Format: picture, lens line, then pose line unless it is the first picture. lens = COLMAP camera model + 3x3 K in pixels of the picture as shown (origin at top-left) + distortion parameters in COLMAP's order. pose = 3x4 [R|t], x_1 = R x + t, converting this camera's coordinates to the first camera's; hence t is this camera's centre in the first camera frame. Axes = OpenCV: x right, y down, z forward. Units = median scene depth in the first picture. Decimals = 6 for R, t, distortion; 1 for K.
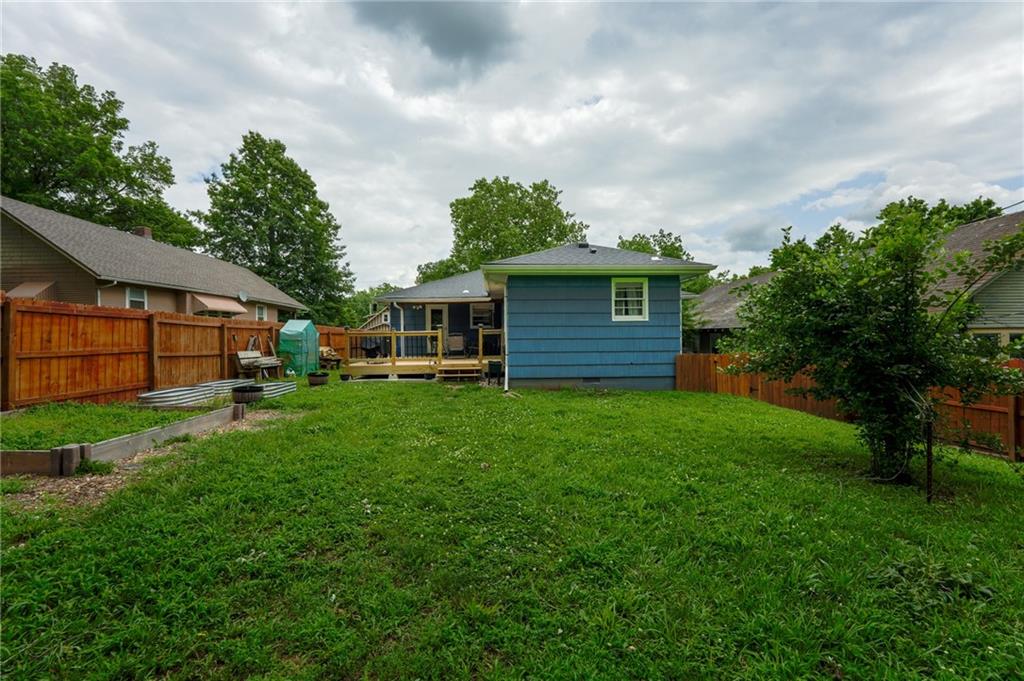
lens RADIAL K [[415.6, 0, 510.2], [0, 415.6, 332.9], [0, 0, 1]] dist [-0.027837, 0.002158]
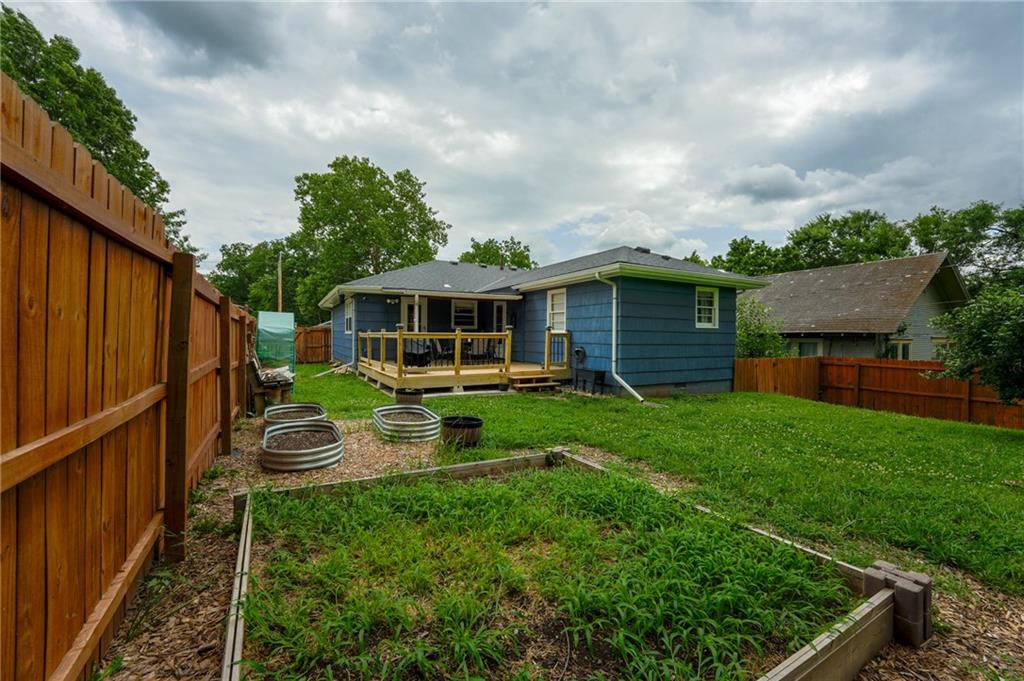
lens RADIAL K [[415.6, 0, 515.5], [0, 415.6, 340.8], [0, 0, 1]] dist [-0.027837, 0.002158]
pose [[0.896912, 0.011592, 0.442056, -0.360435], [-0.019952, 0.999699, 0.014266, -0.000900], [-0.441758, -0.021615, 0.896874, 0.157909]]
